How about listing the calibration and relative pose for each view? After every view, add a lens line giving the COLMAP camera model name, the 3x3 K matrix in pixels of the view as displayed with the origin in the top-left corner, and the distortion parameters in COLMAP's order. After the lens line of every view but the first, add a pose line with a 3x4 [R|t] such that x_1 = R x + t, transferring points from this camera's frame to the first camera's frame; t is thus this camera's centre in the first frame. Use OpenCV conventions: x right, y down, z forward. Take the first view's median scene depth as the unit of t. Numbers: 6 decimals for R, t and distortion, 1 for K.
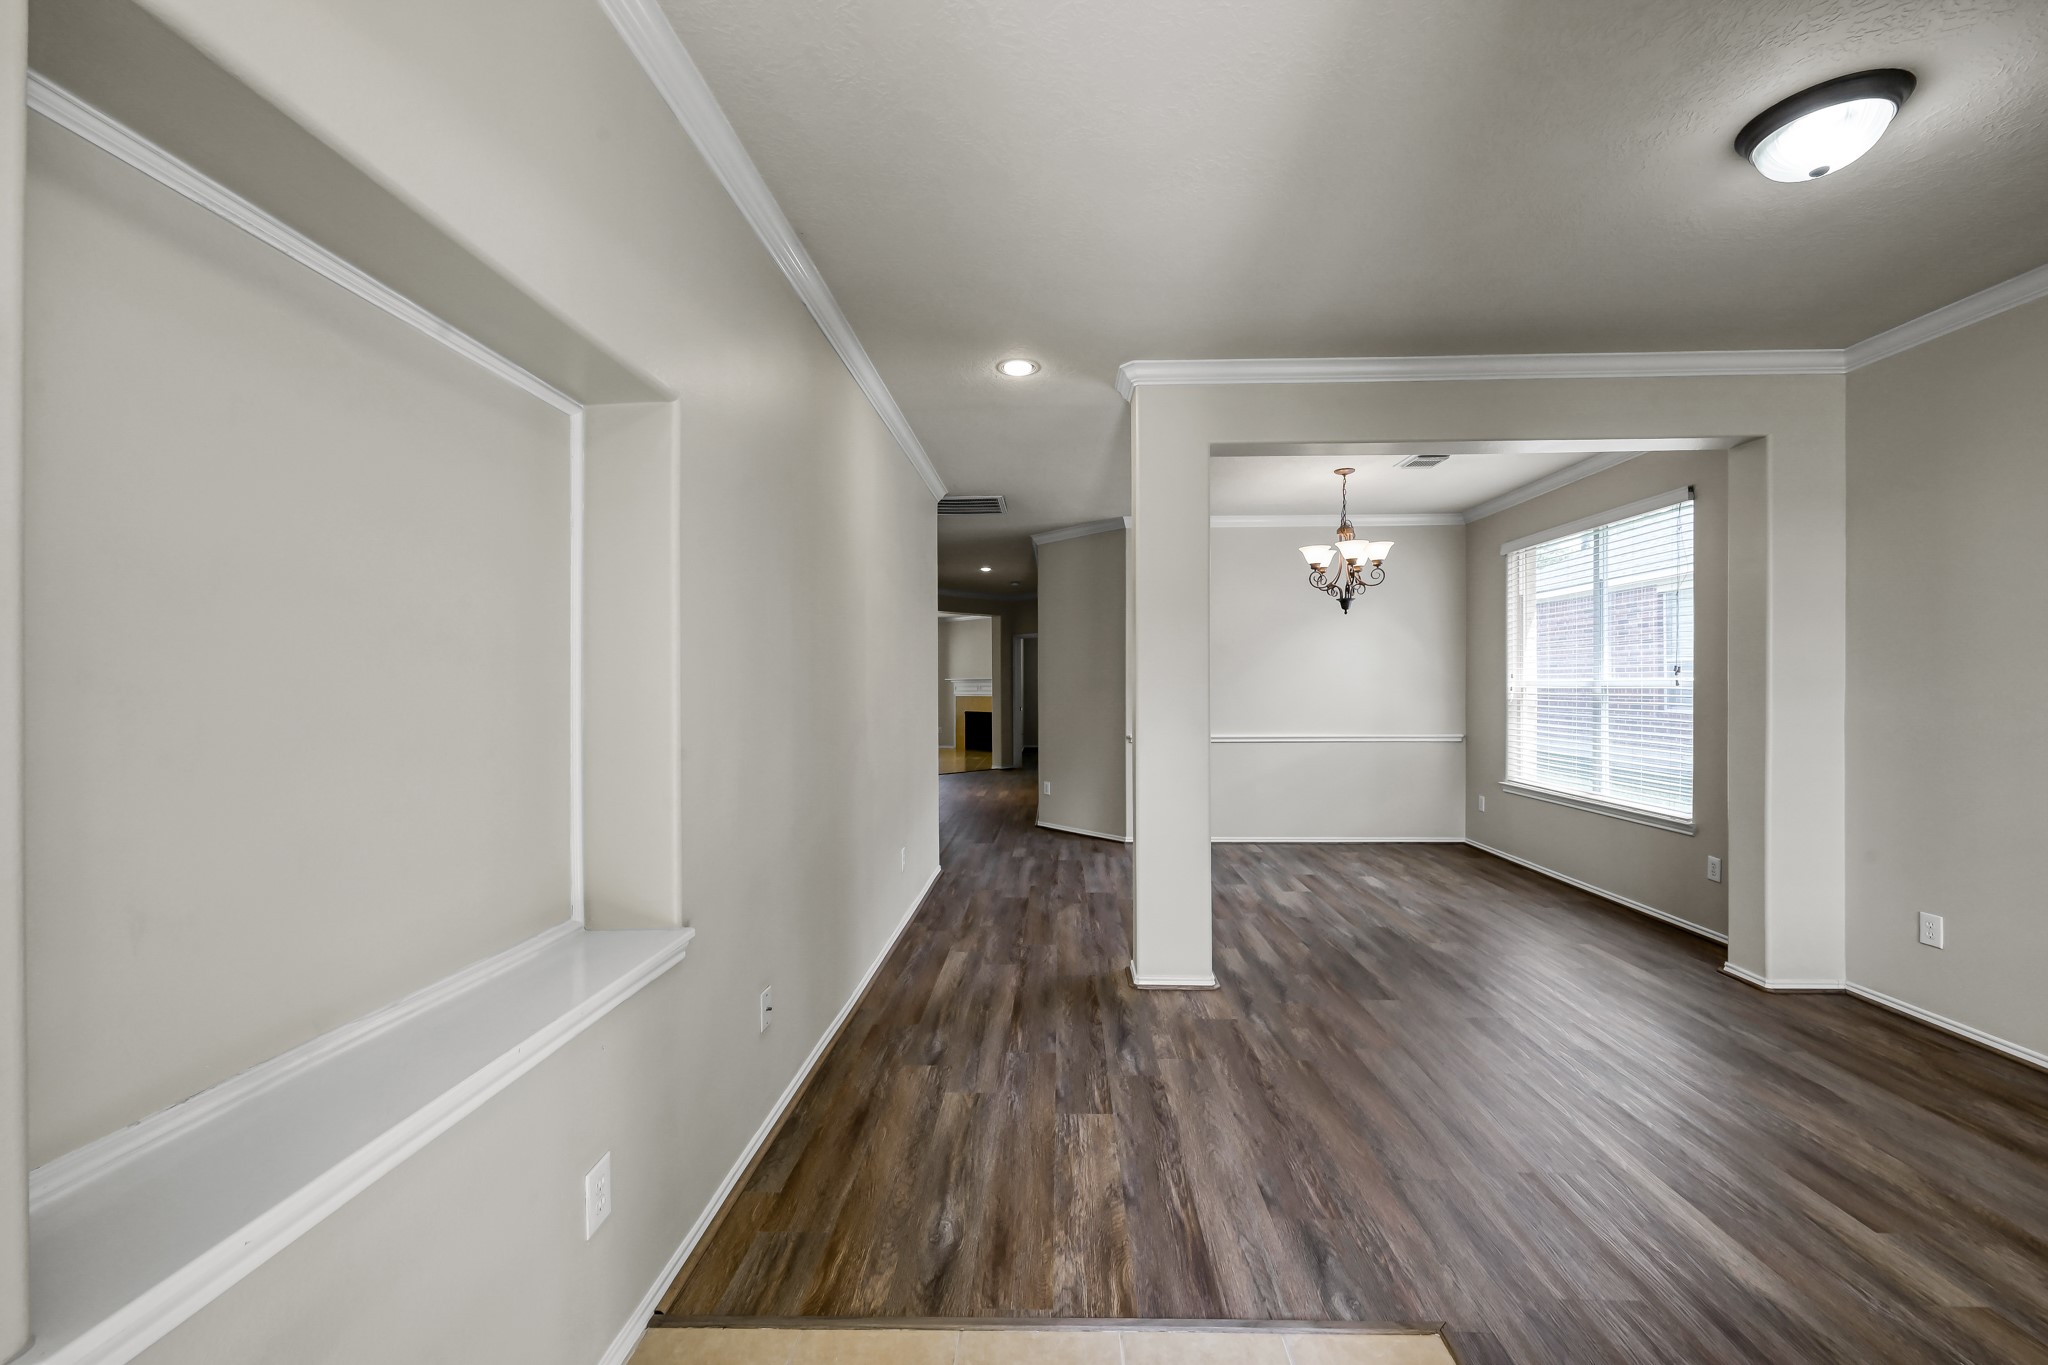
lens RADIAL K [[808.3, 0, 1039.2], [0, 808.3, 686.1], [0, 0, 1]] dist [-0.000979, 0.000884]
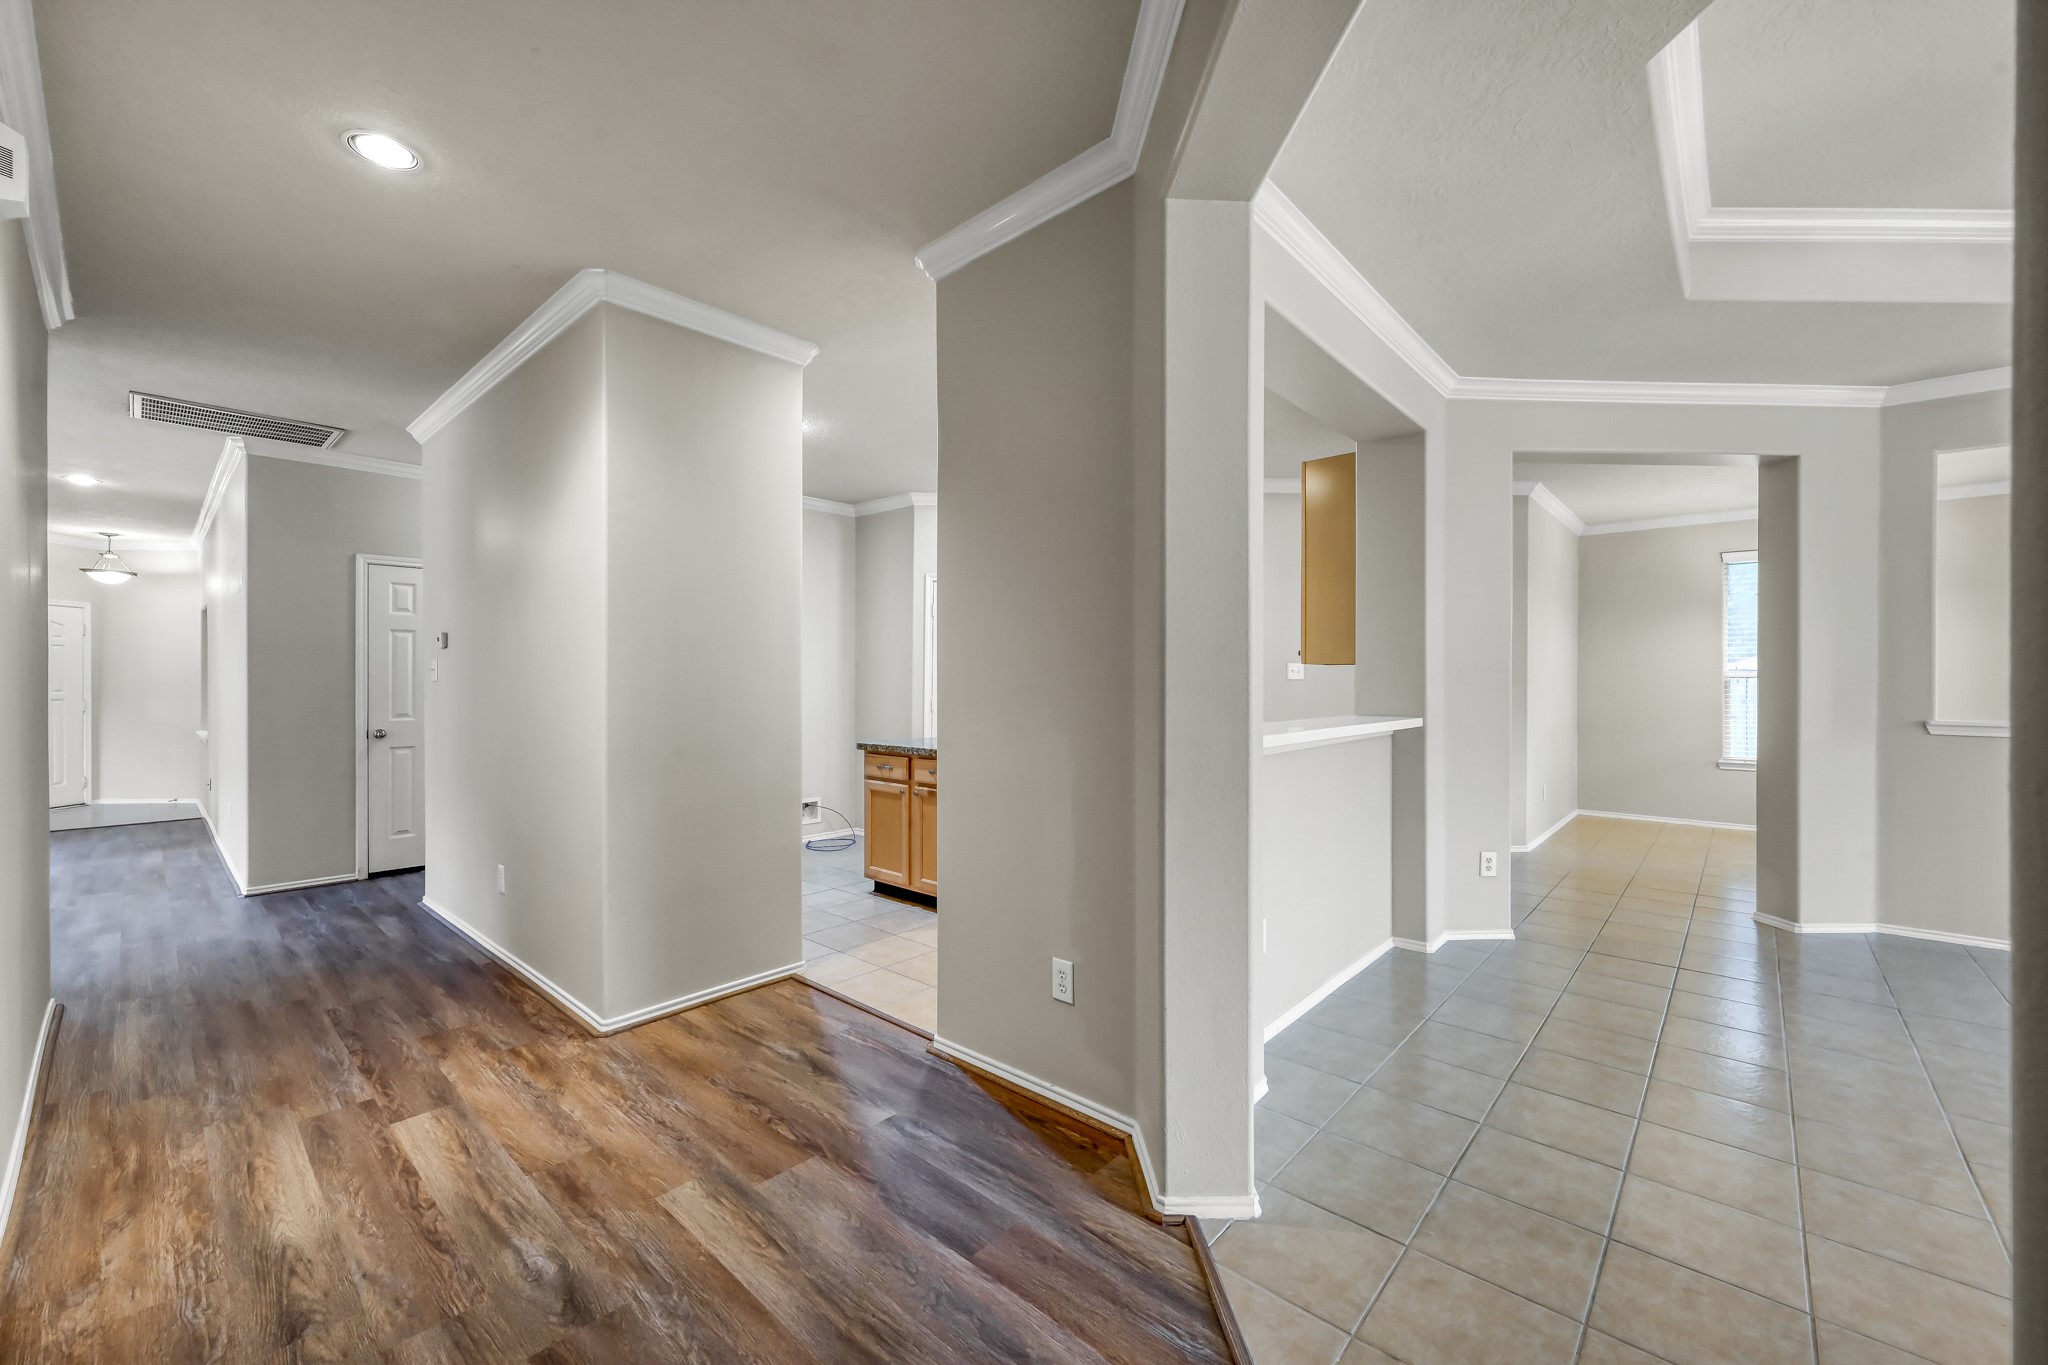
lens RADIAL K [[808.3, 0, 1030.8], [0, 808.3, 680.6], [0, 0, 1]] dist [-0.000979, 0.000884]
pose [[-0.649503, 0.006044, -0.760335, -0.025994], [0.002583, 0.999980, 0.005742, 0.008234], [0.760355, 0.001766, -0.649506, 3.414895]]
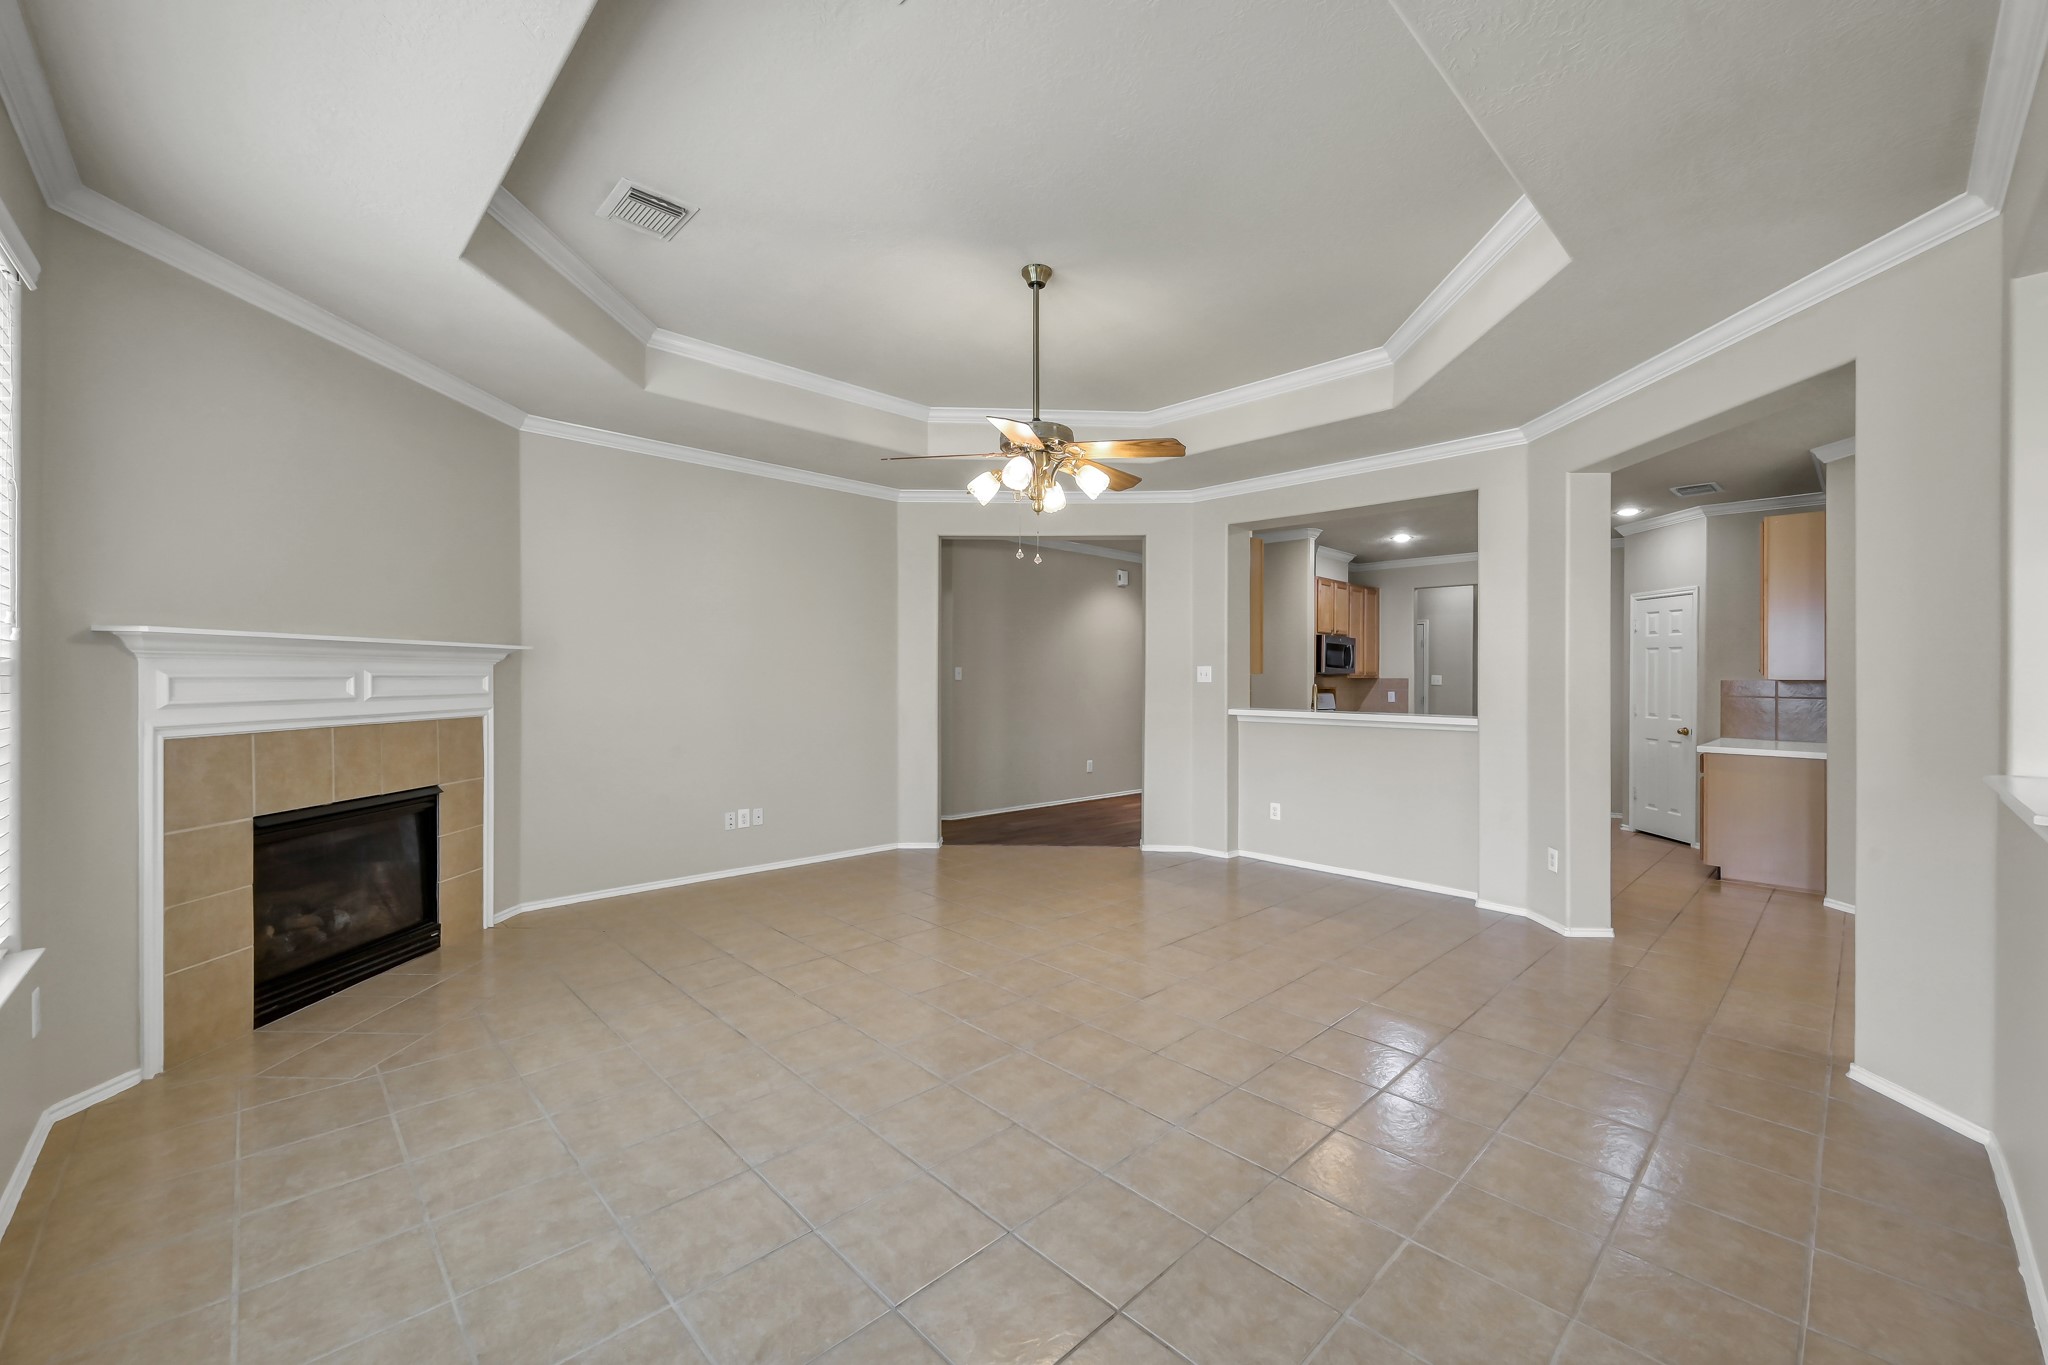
lens RADIAL K [[808.3, 0, 1035.3], [0, 808.3, 676.2], [0, 0, 1]] dist [-0.000979, 0.000884]
pose [[-0.712521, 0.001497, 0.701649, -1.528814], [-0.001988, 0.999989, -0.004152, 0.001107], [-0.701648, -0.004353, -0.712511, 4.541125]]
